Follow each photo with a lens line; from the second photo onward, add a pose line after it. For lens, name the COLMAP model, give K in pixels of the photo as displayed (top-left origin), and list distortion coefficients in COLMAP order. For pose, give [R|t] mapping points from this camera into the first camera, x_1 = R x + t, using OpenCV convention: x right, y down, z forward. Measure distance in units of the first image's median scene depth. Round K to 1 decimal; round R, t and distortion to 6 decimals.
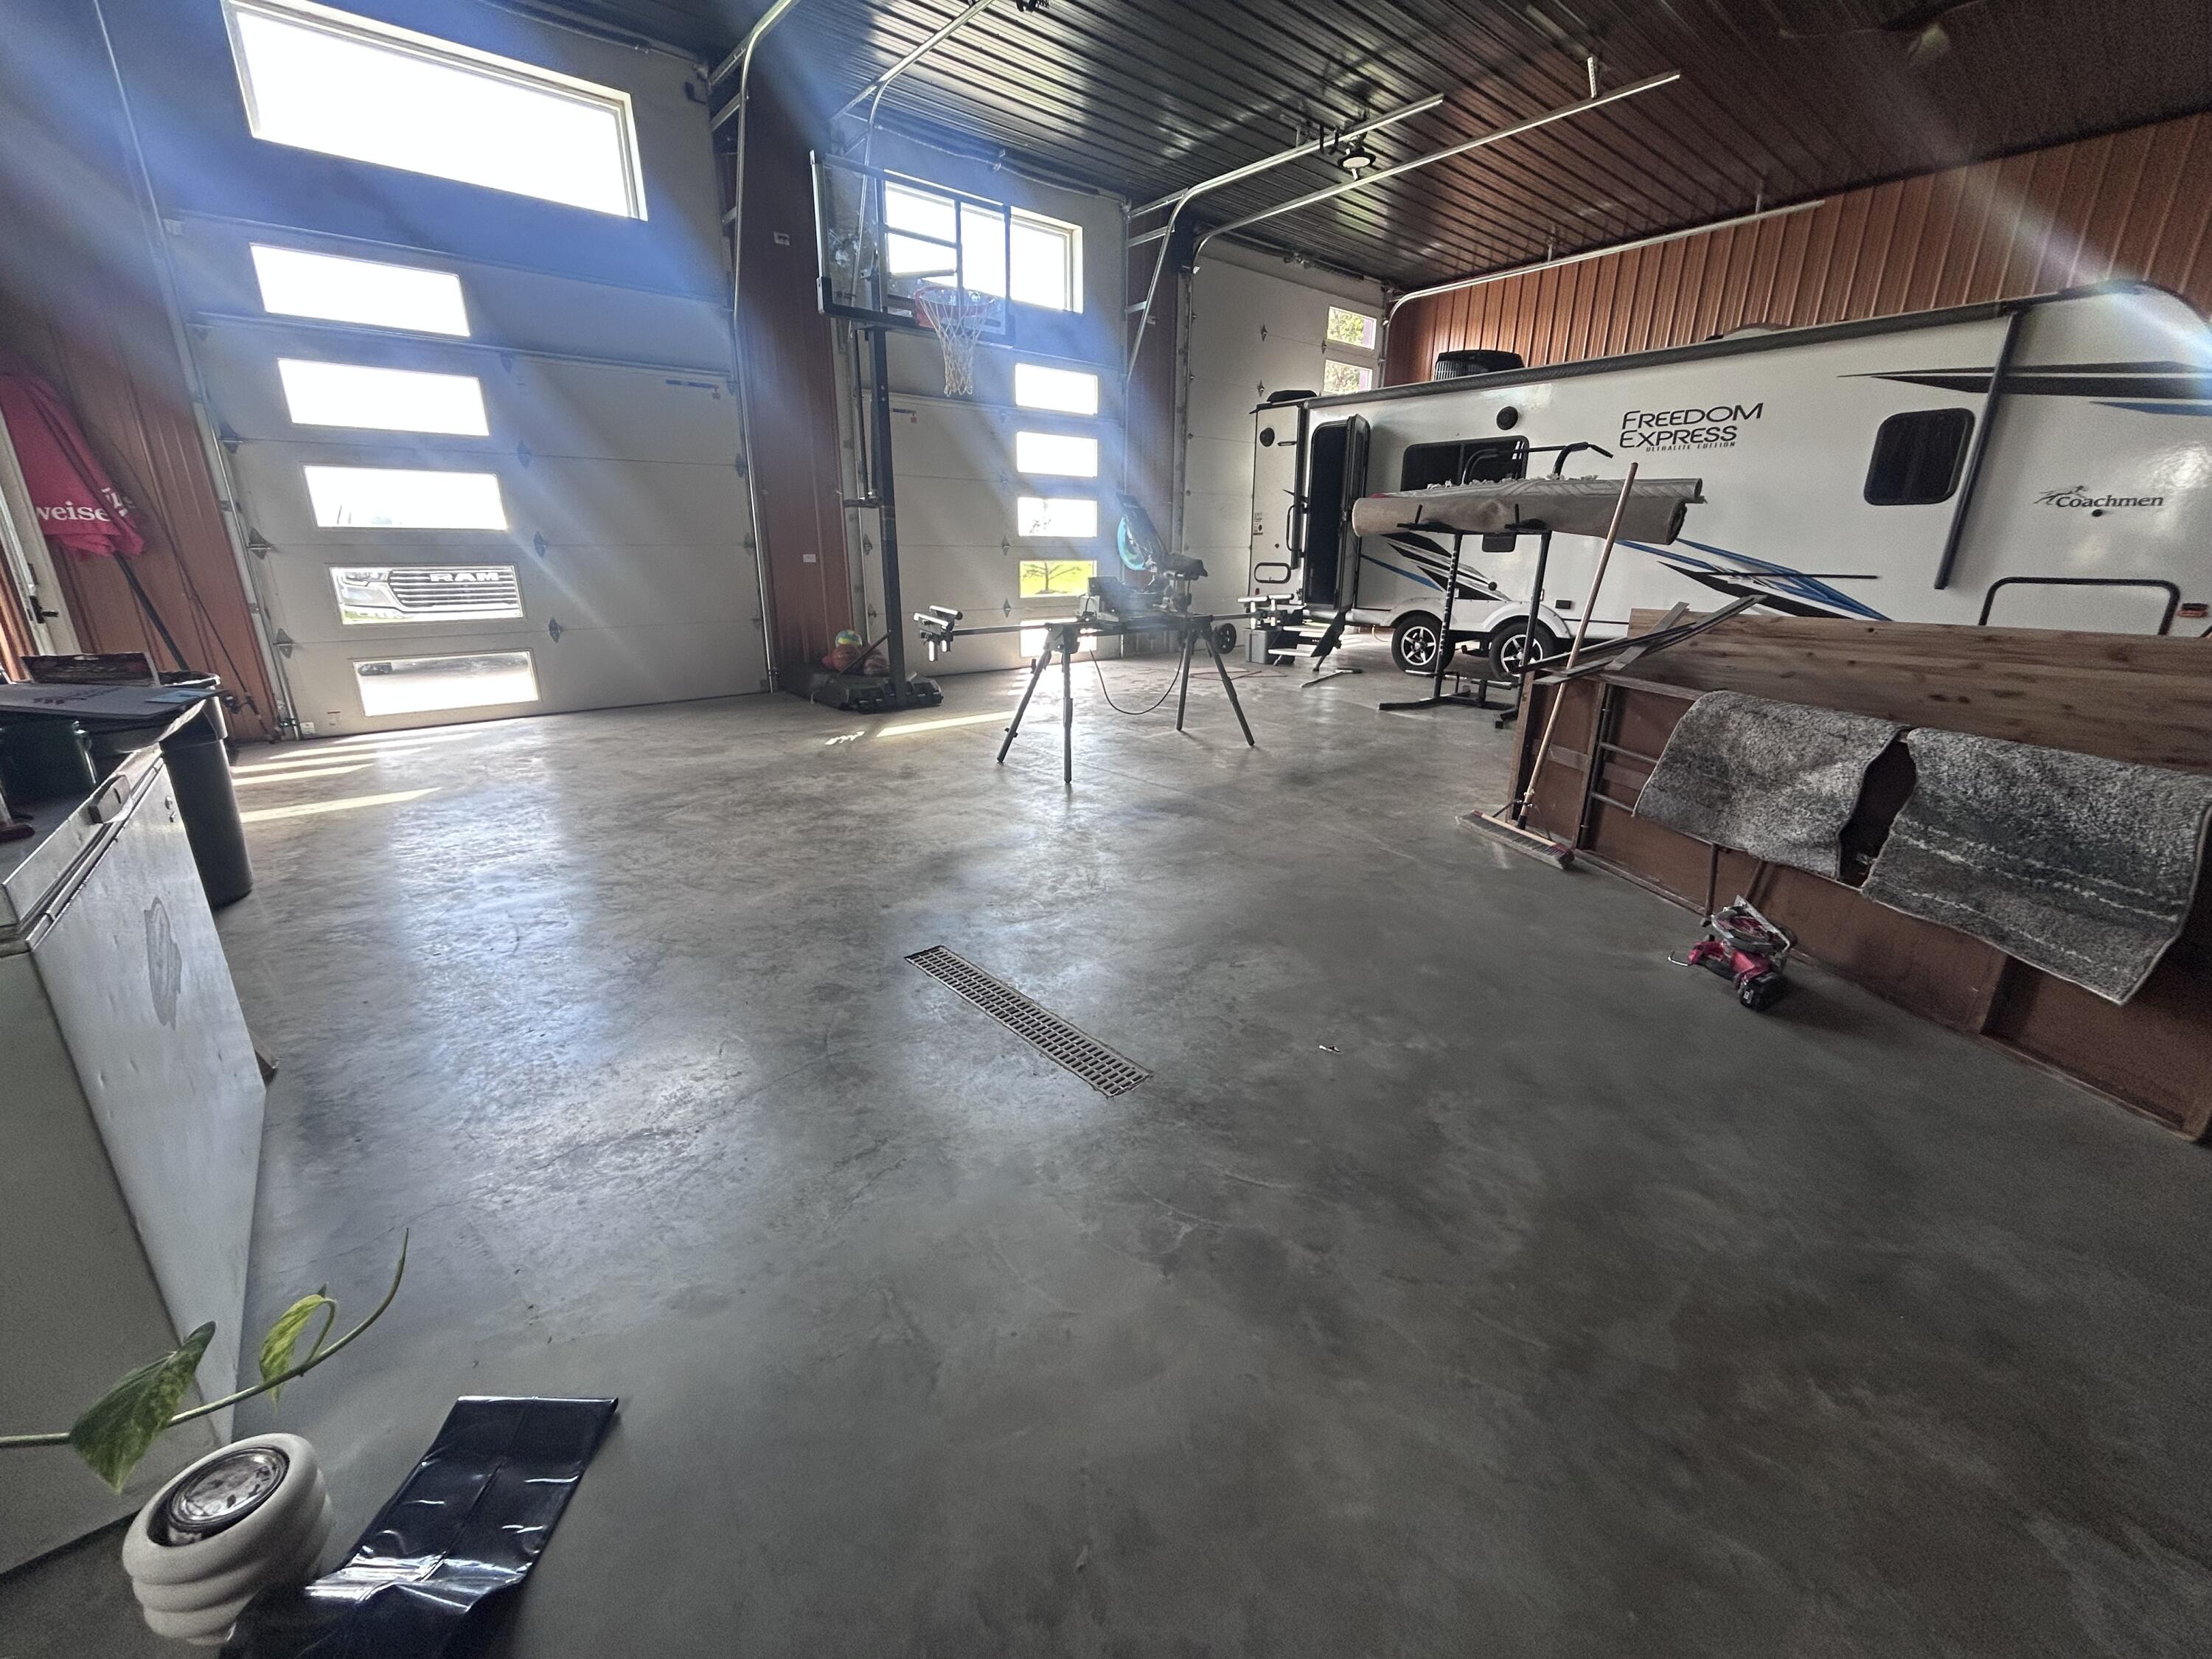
lens RADIAL K [[895.6, 0, 1114.5], [0, 895.6, 832.2], [0, 0, 1]] dist [0.001352, 0.000474]
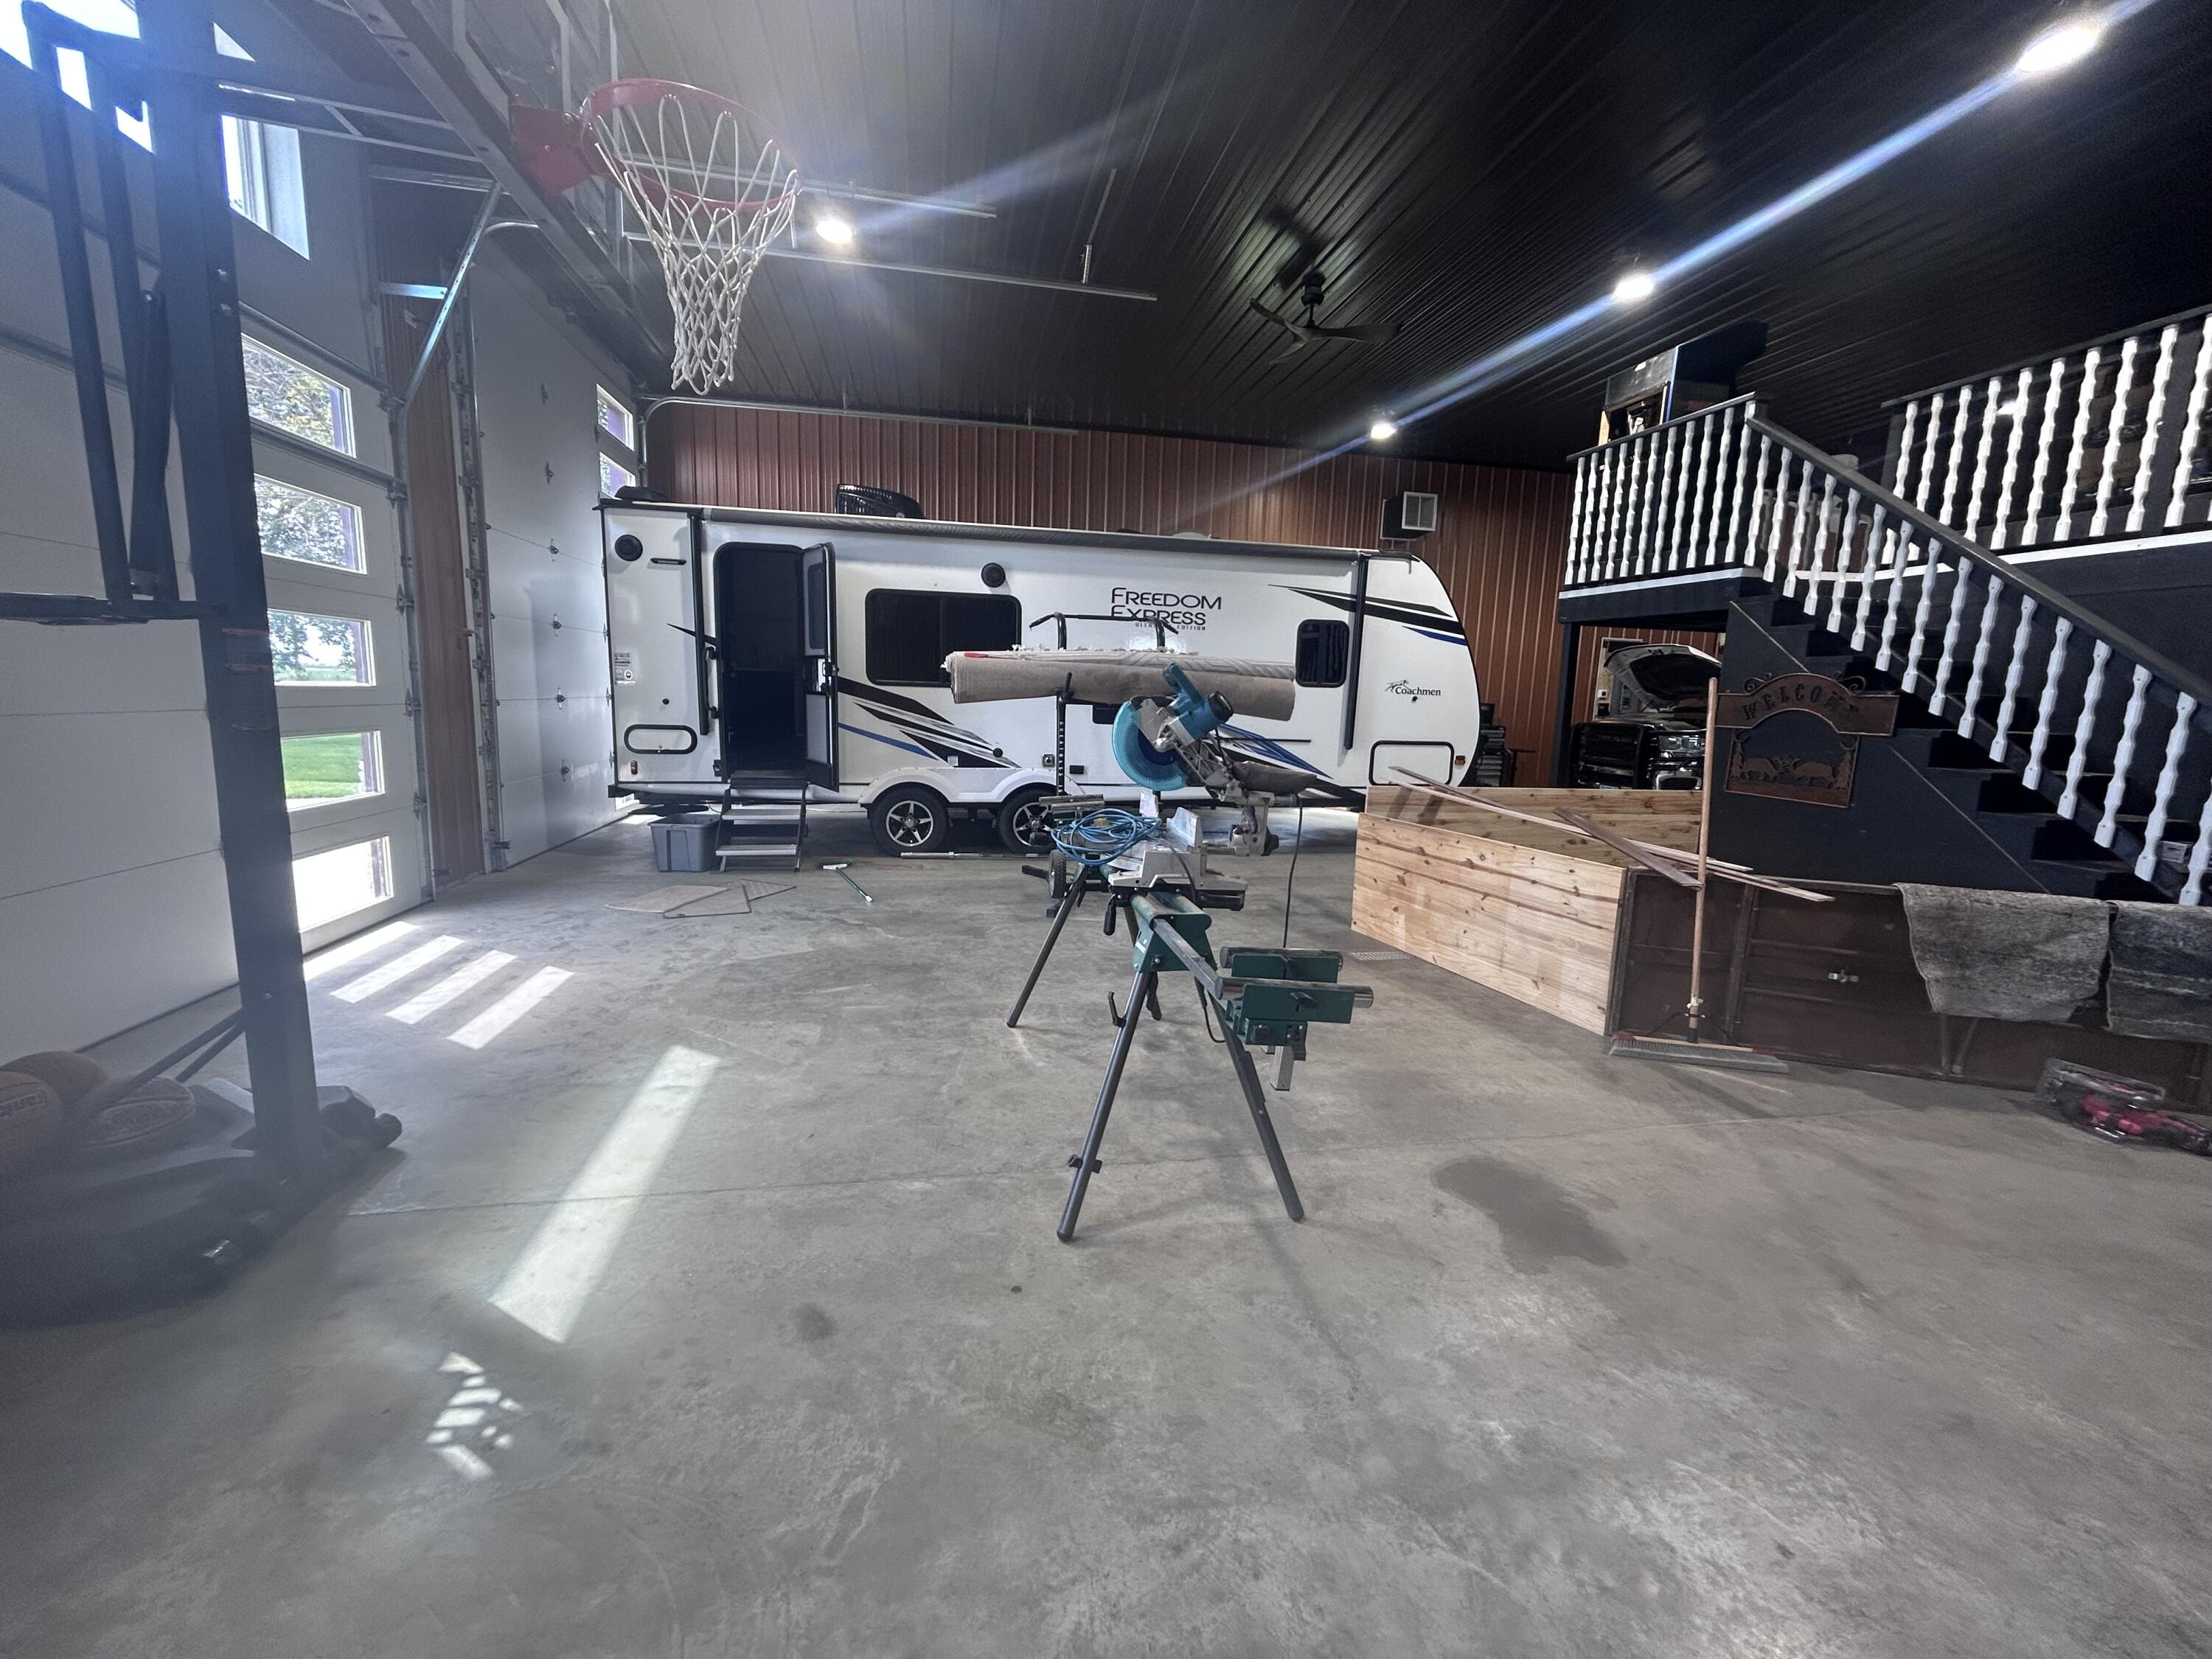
lens RADIAL K [[895.6, 0, 1108.4], [0, 895.6, 826.3], [0, 0, 1]] dist [0.001352, 0.000474]
pose [[0.501305, -0.119740, 0.856945, -0.310014], [0.237288, 0.971435, -0.003074, -0.178087], [-0.832098, 0.204884, 0.515398, 0.471151]]
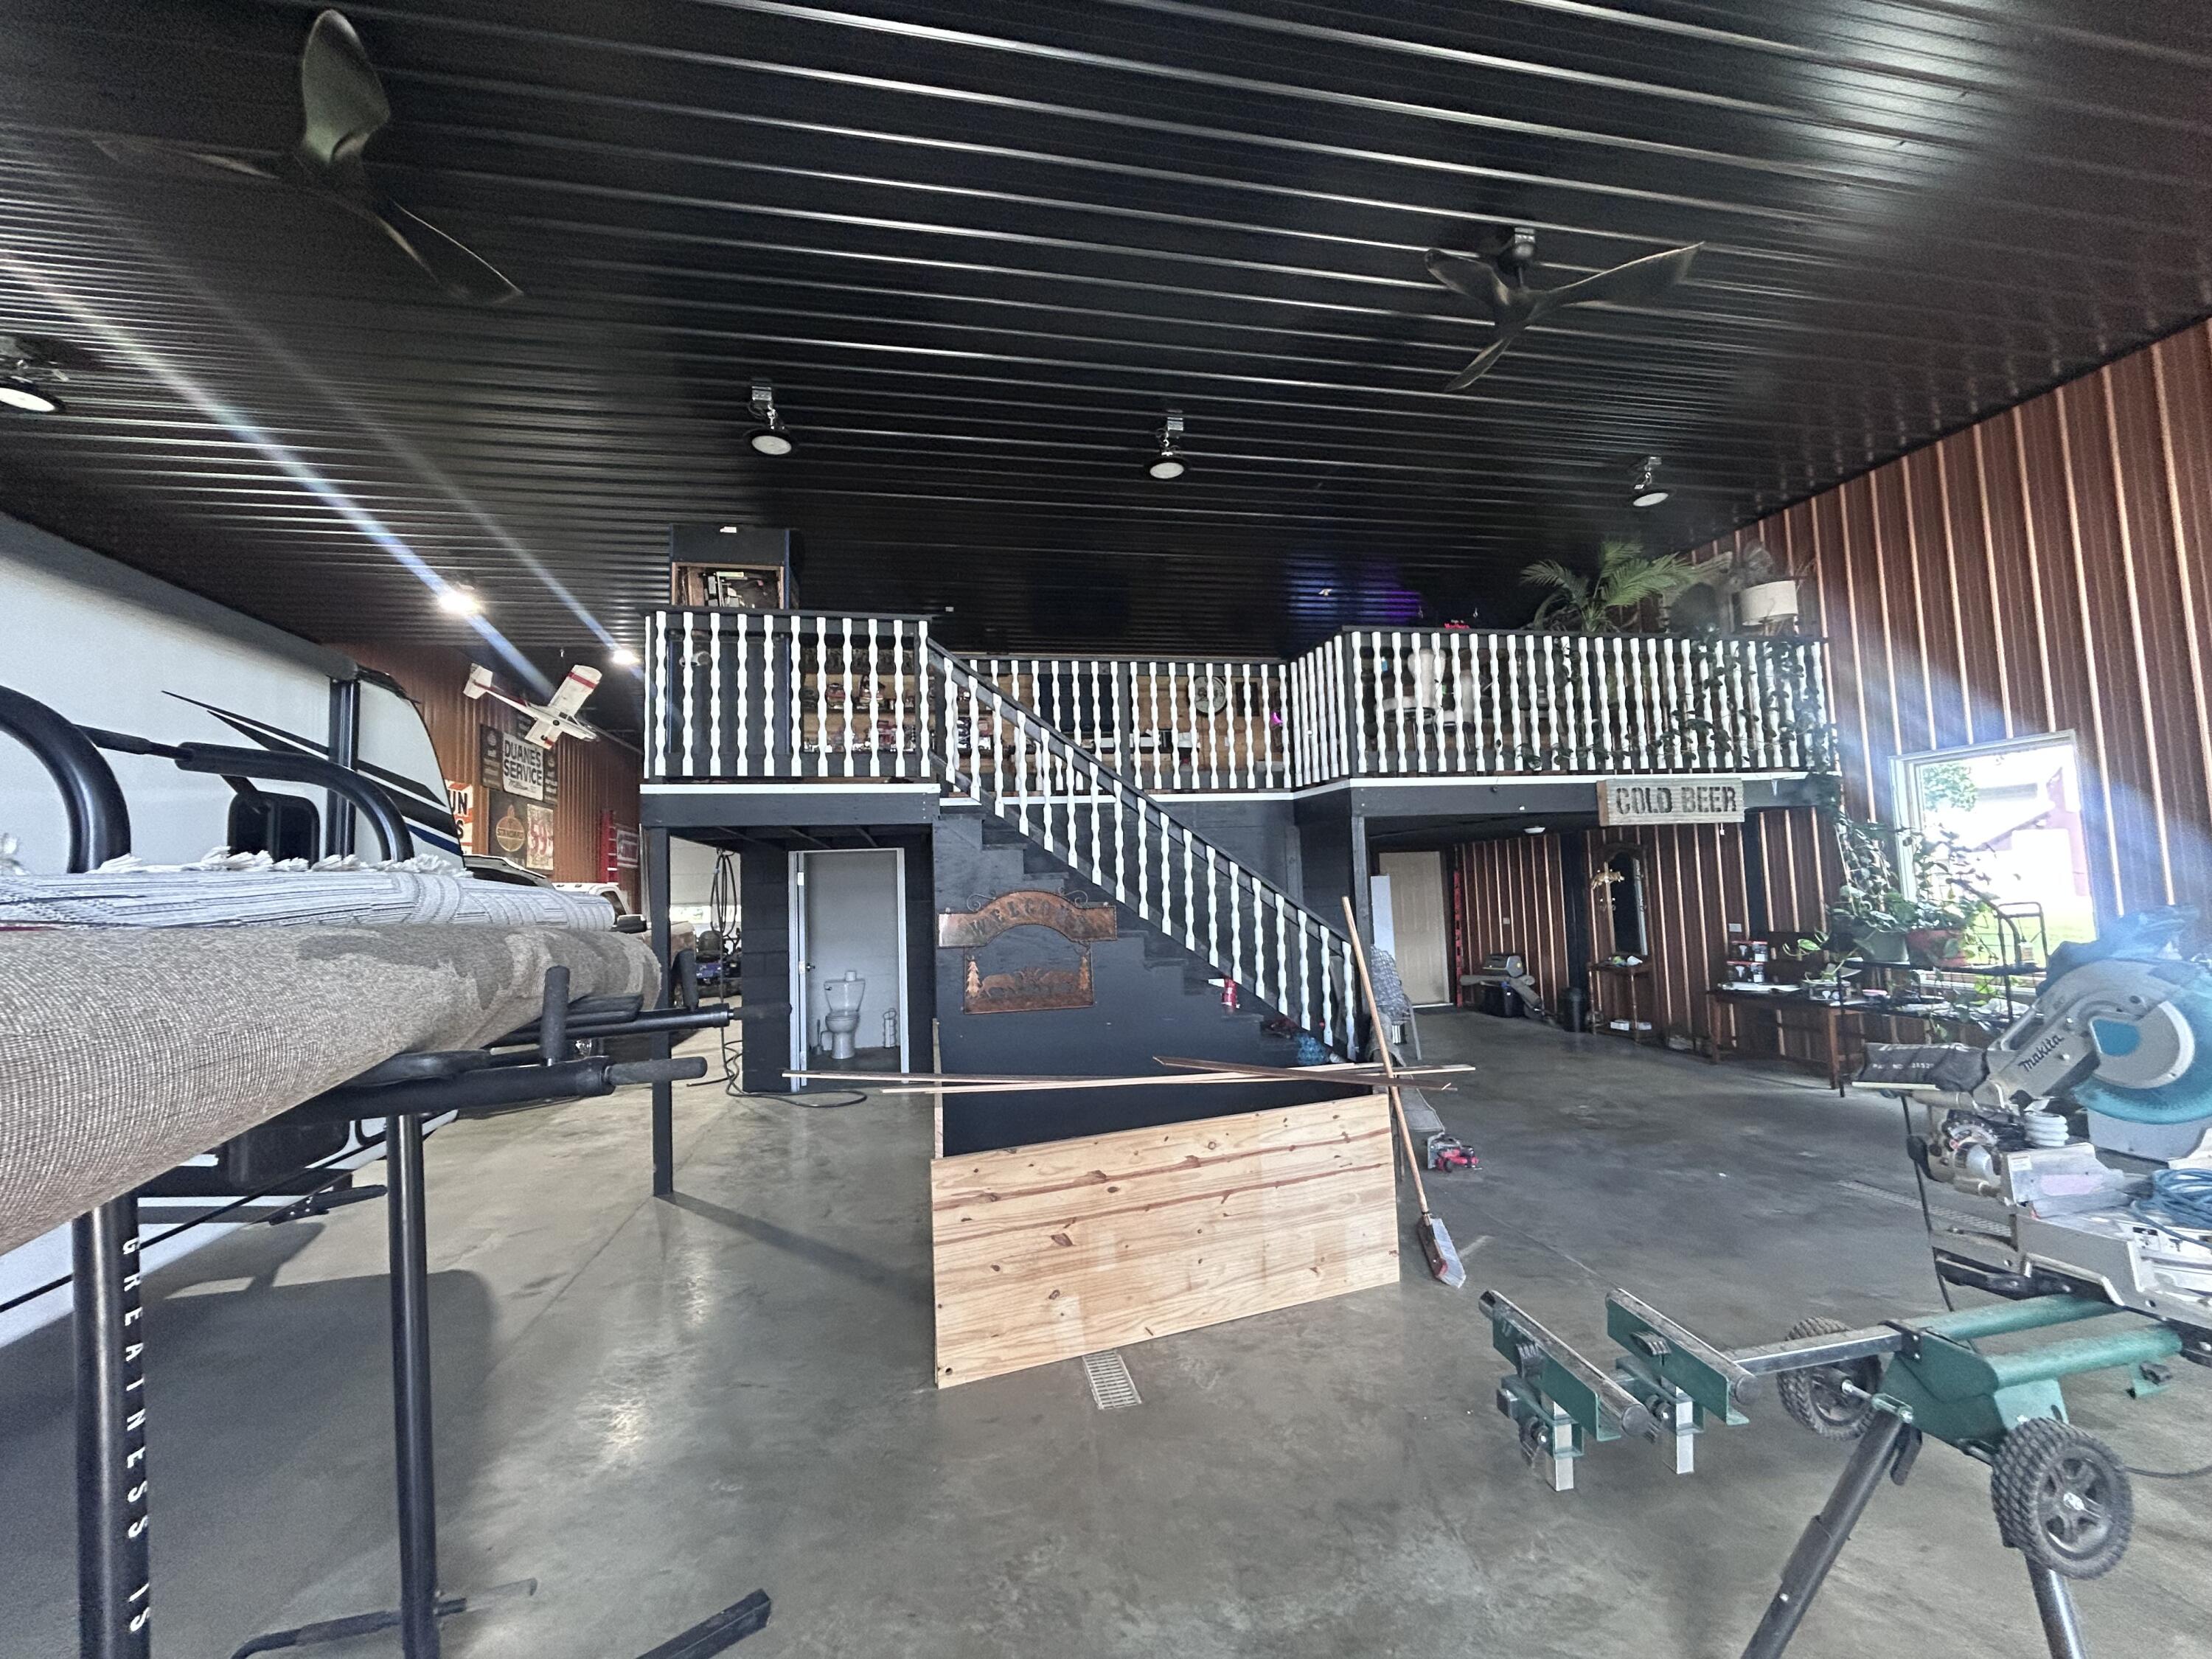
lens RADIAL K [[895.6, 0, 1106.2], [0, 895.6, 837.0], [0, 0, 1]] dist [0.001352, 0.000474]
pose [[-0.870724, 0.060262, 0.488067, 0.123301], [0.180820, 0.962172, 0.203787, -0.335780], [-0.457323, 0.265694, -0.848682, 0.907734]]
